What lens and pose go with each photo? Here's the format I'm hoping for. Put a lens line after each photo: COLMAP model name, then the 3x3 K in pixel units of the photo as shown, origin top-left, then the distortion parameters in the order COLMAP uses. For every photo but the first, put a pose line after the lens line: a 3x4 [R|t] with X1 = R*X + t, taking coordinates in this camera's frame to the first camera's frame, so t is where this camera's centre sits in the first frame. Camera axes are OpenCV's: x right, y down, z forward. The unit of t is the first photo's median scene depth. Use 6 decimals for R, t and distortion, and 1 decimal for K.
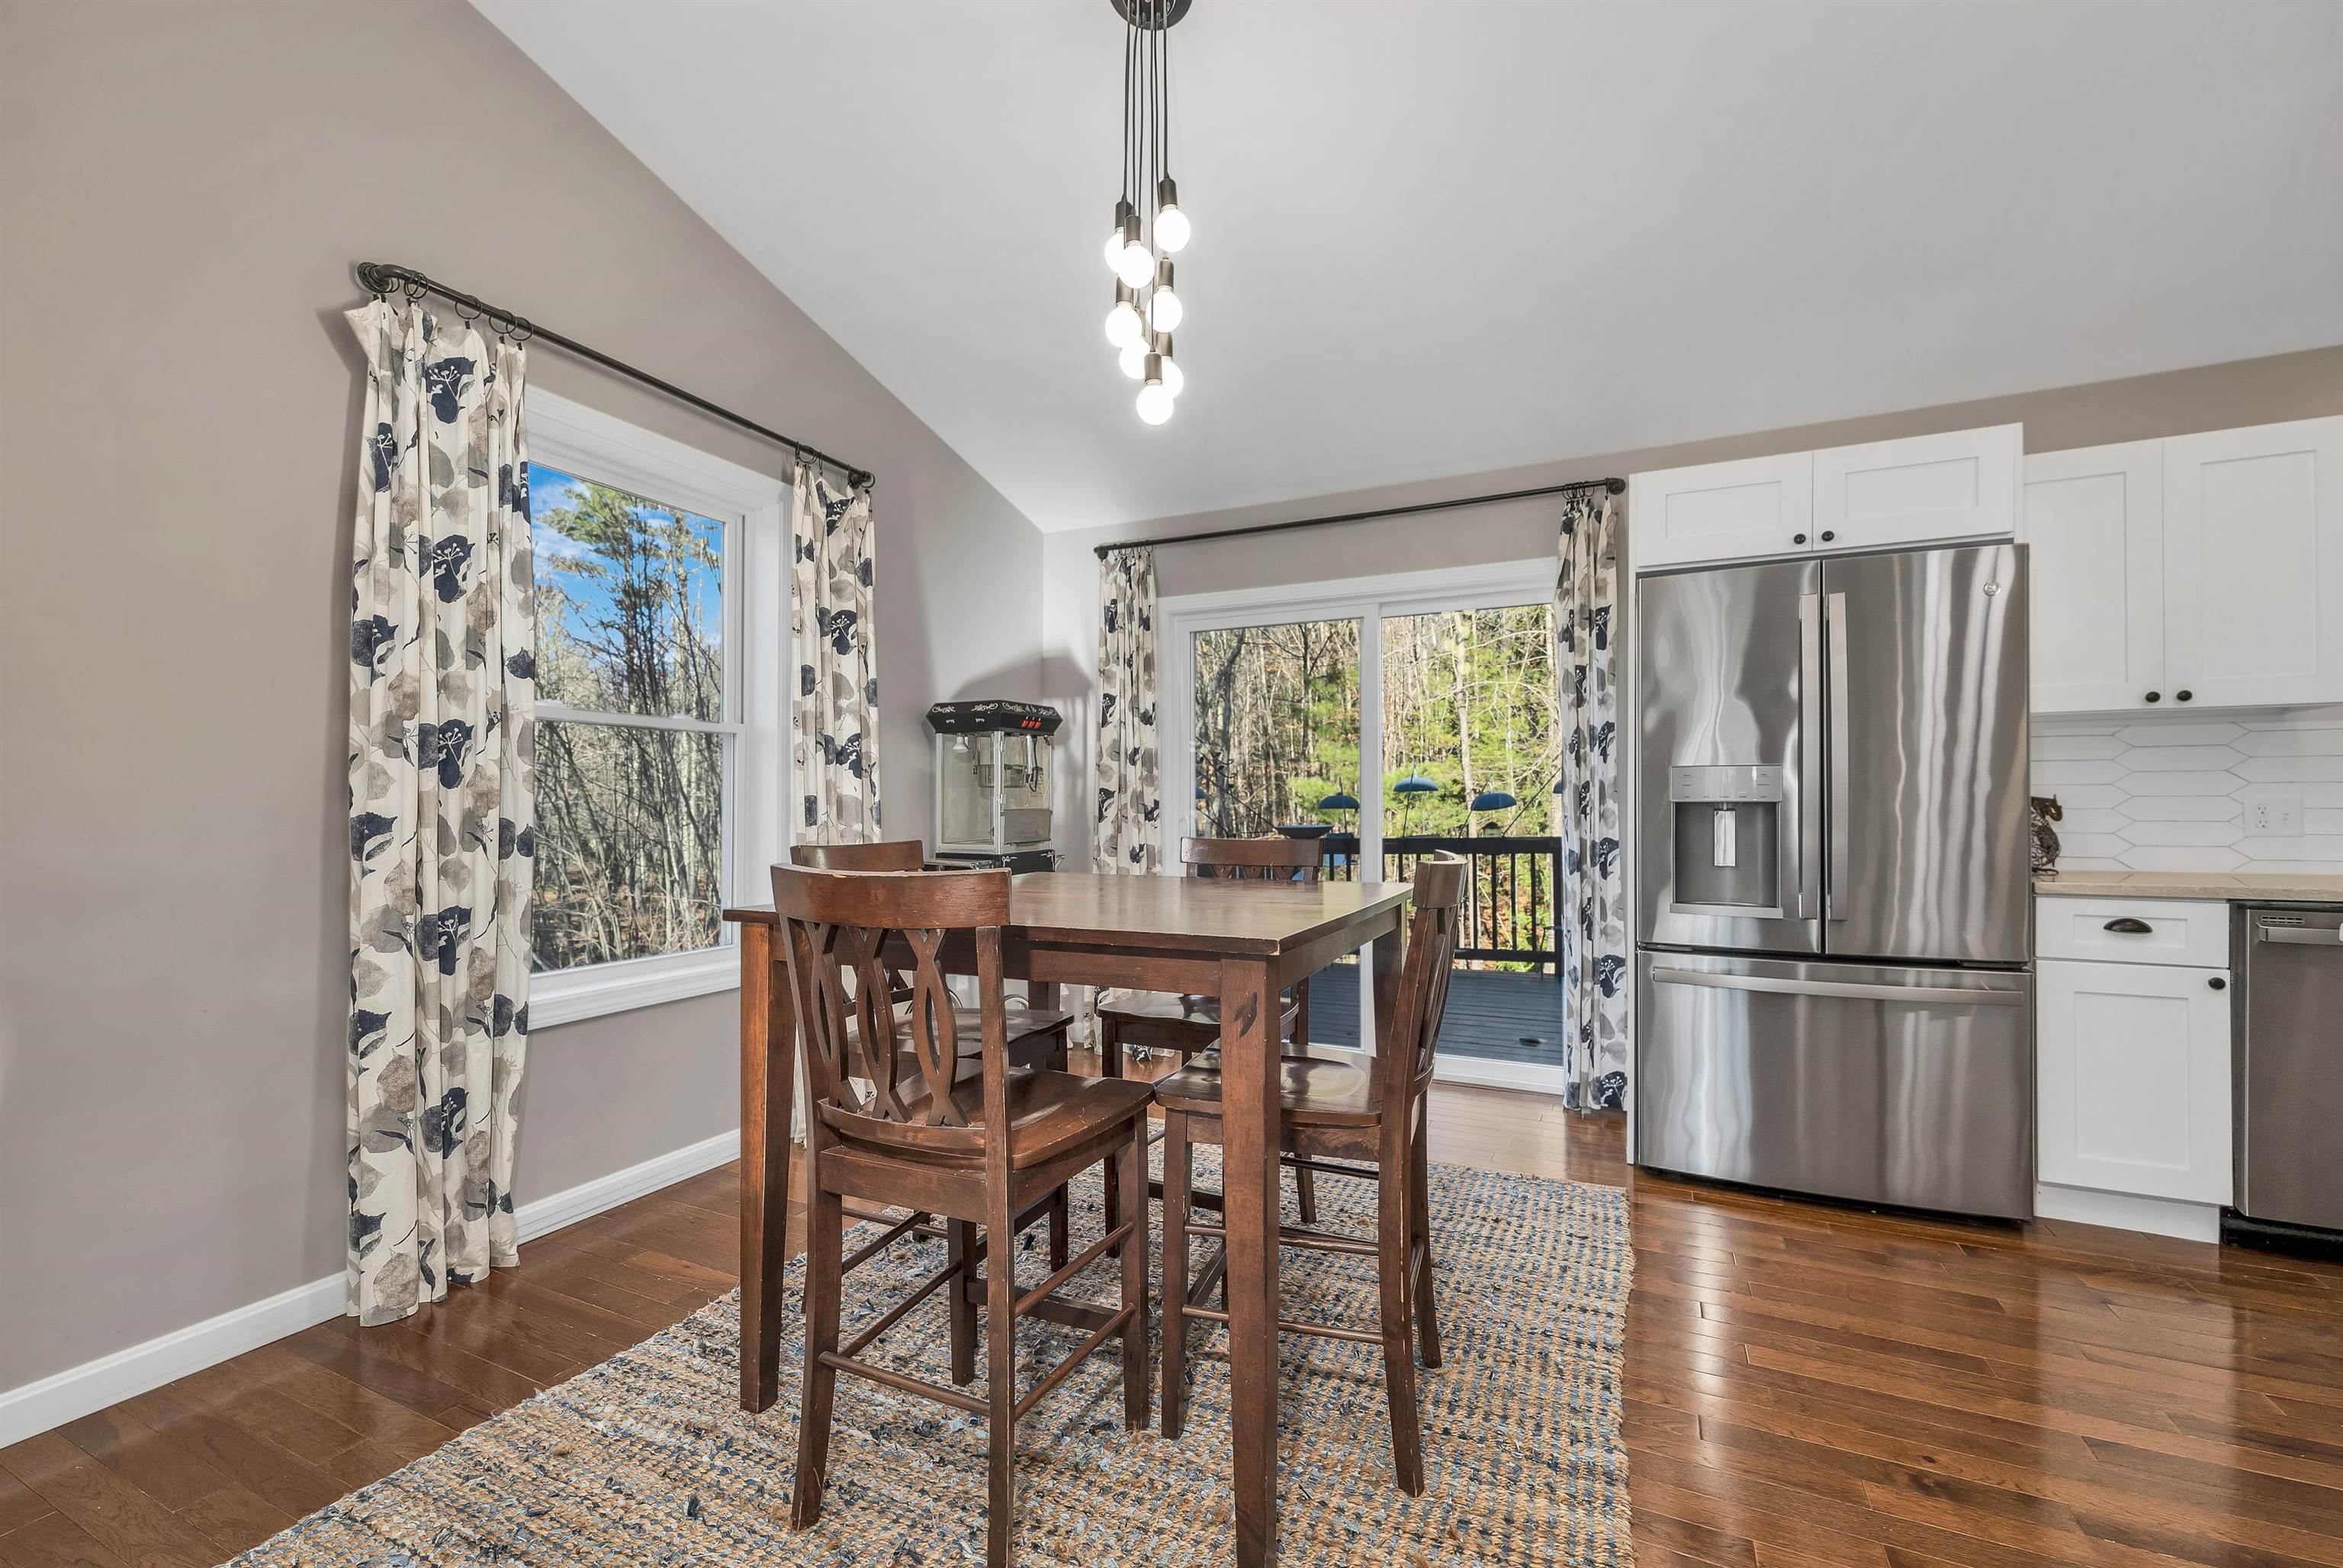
lens RADIAL K [[970.3, 0, 1166.3], [0, 970.3, 802.2], [0, 0, 1]] dist [0.000041, 0.000209]
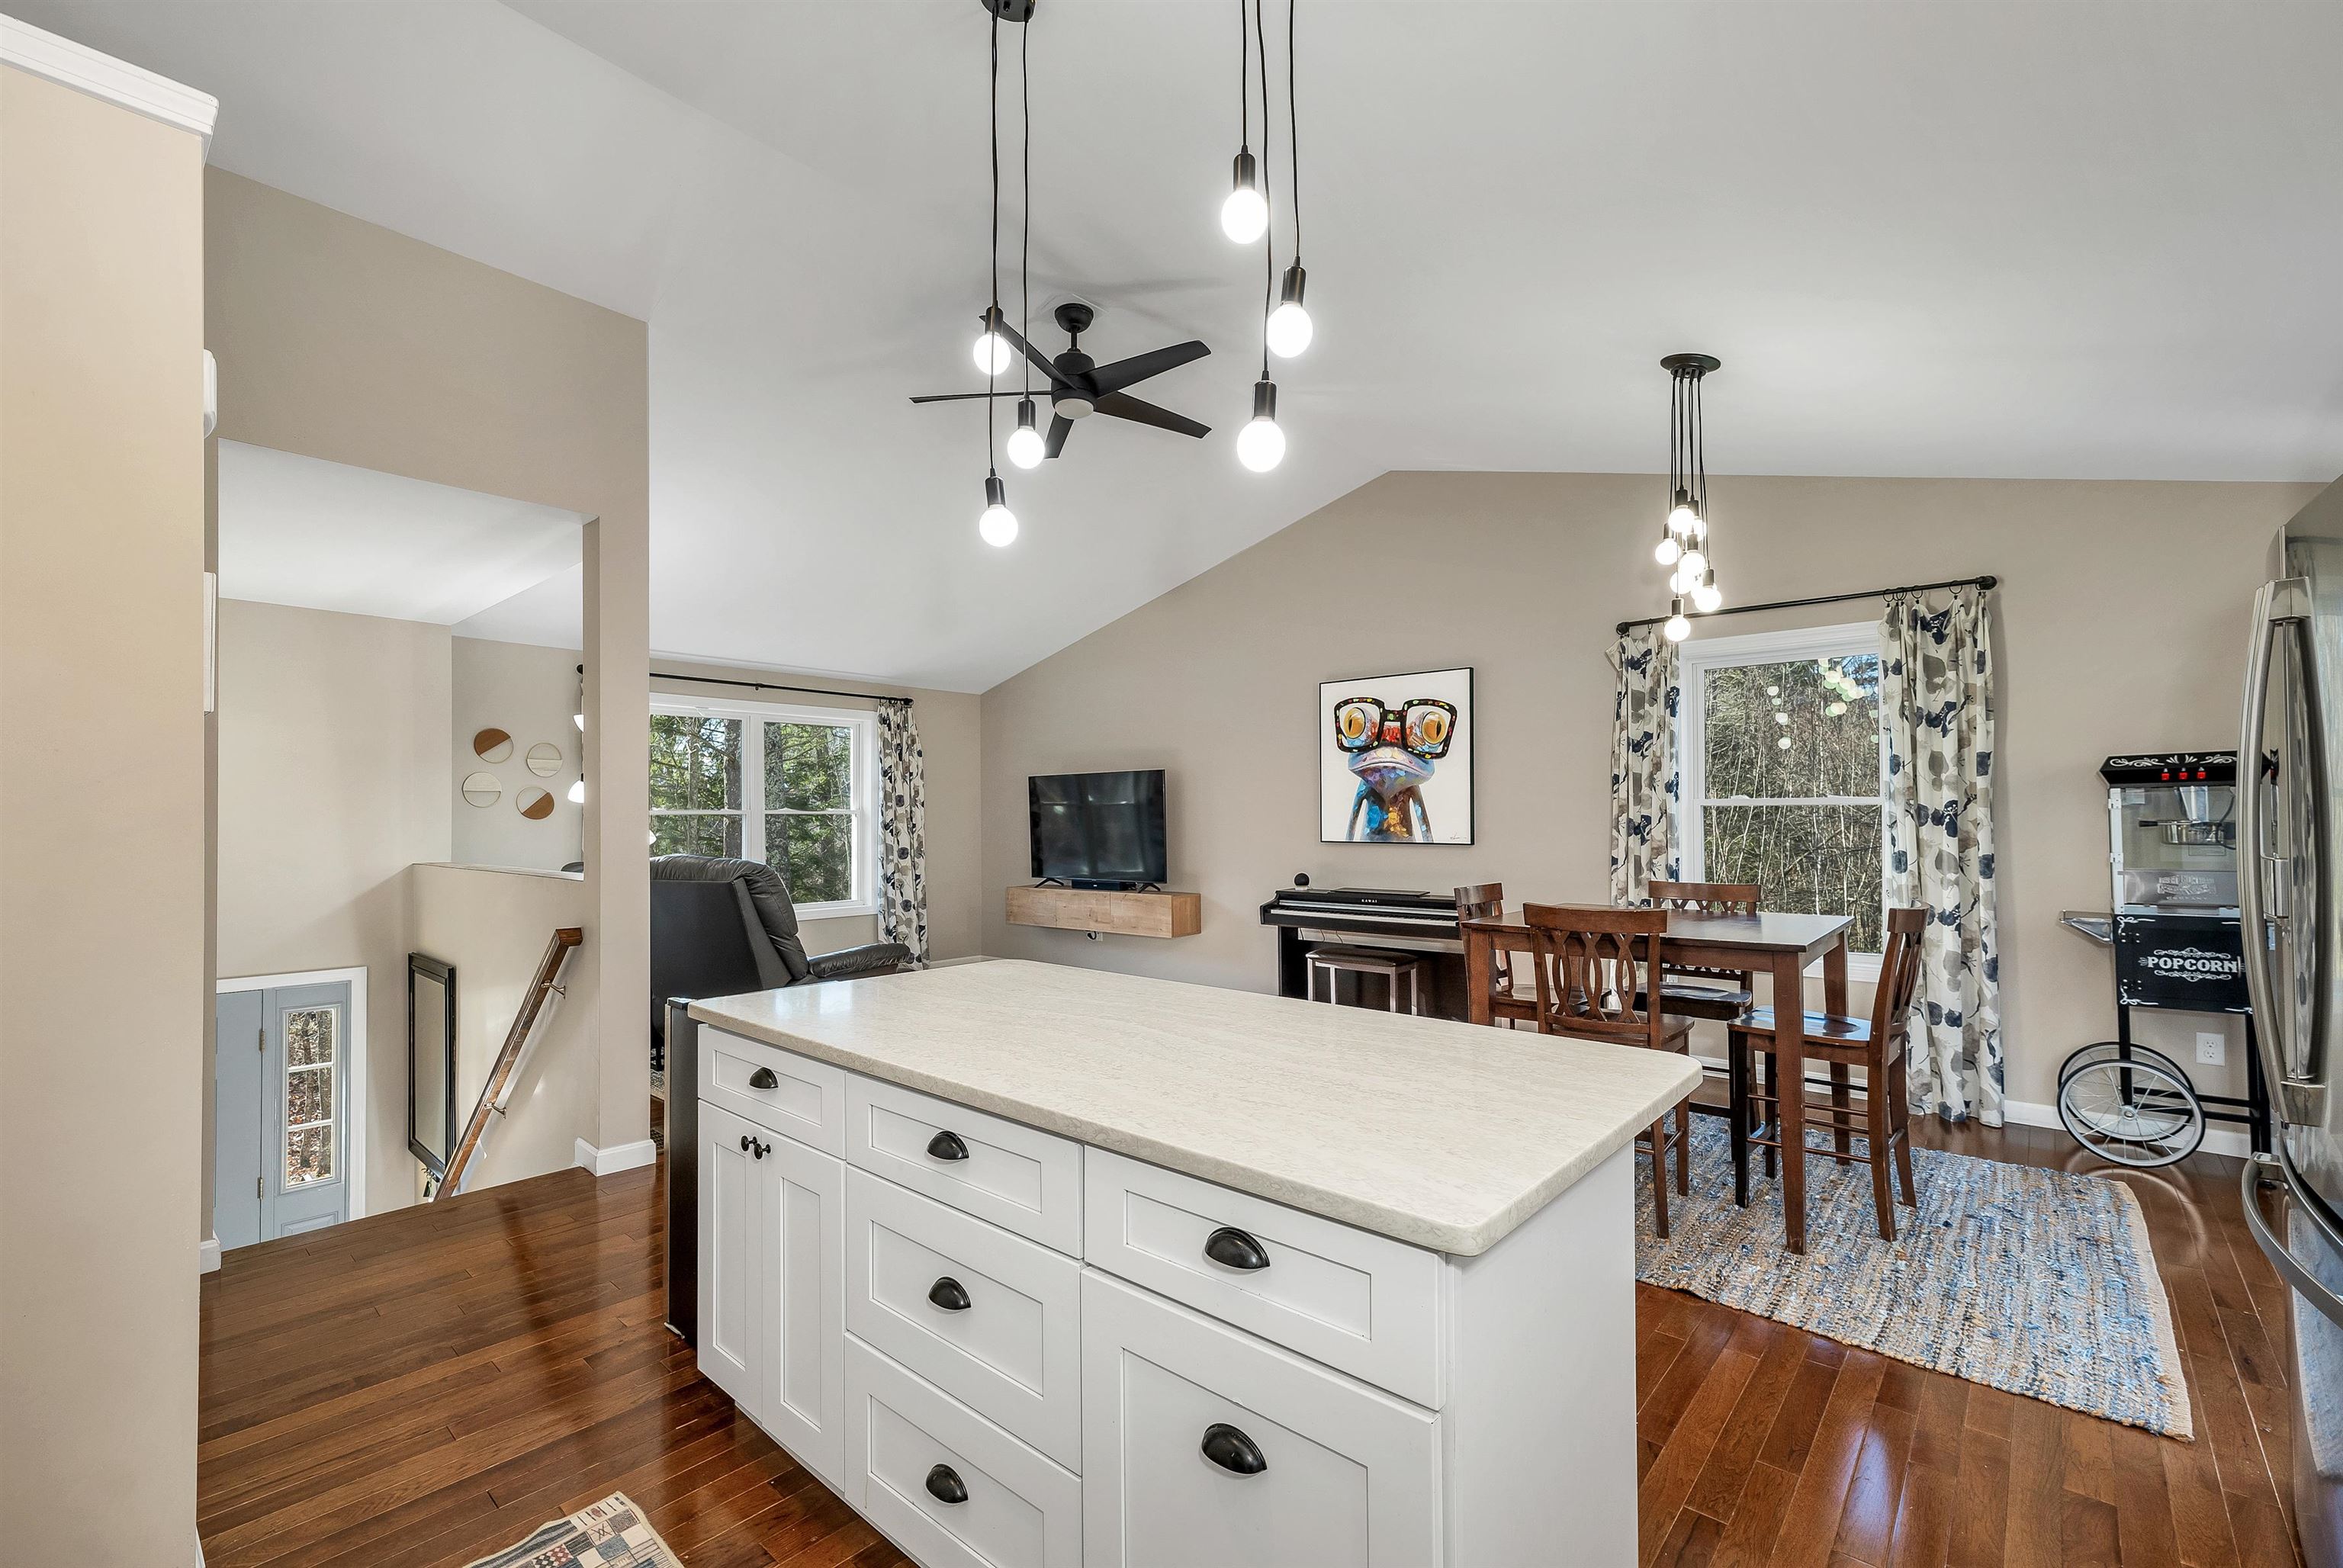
lens RADIAL K [[970.3, 0, 1166.3], [0, 970.3, 802.2], [0, 0, 1]] dist [0.000041, 0.000209]
pose [[-0.278932, -0.014414, -0.960203, 1.392528], [0.013094, 0.999737, -0.018811, -0.071828], [0.960221, -0.017820, -0.278670, 0.472512]]
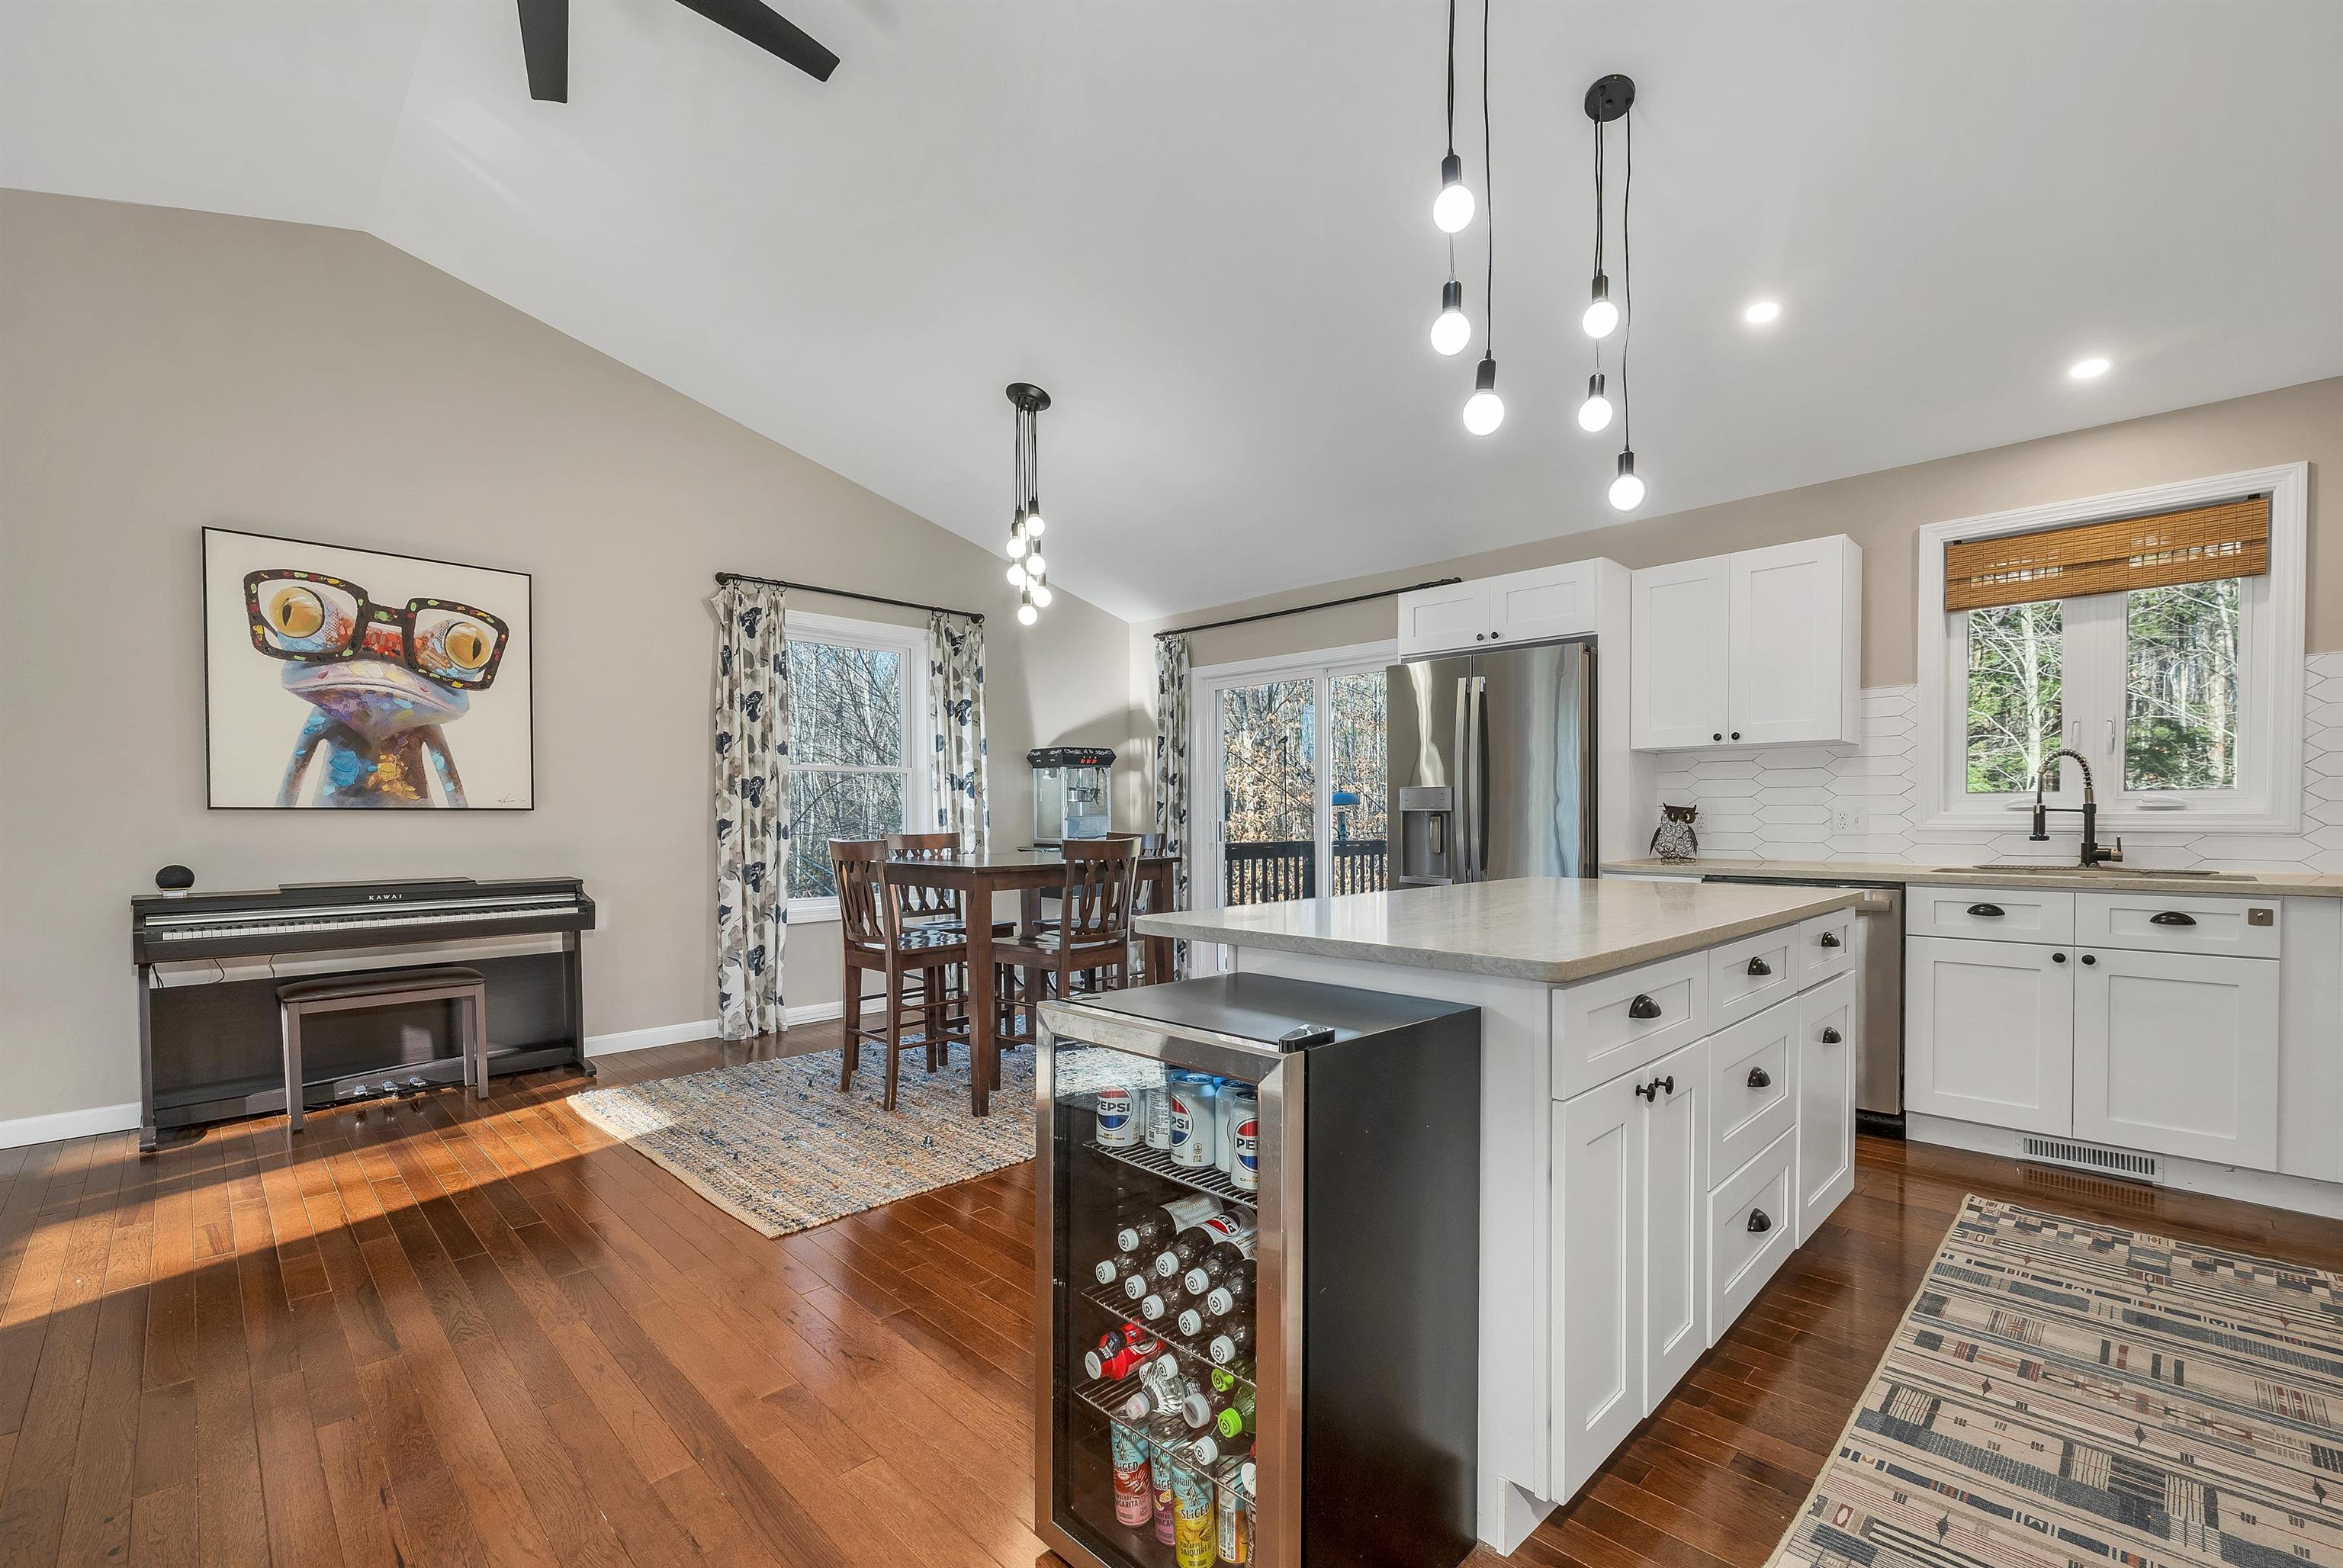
lens RADIAL K [[989.6, 0, 1177.5], [0, 989.6, 836.7], [0, 0, 1]] dist [-0.000878, -0.000155]
pose [[0.941362, 0.005571, -0.337353, 0.750617], [0.006066, 0.999423, 0.033433, -0.014237], [0.337344, -0.033519, 0.940784, -0.642916]]
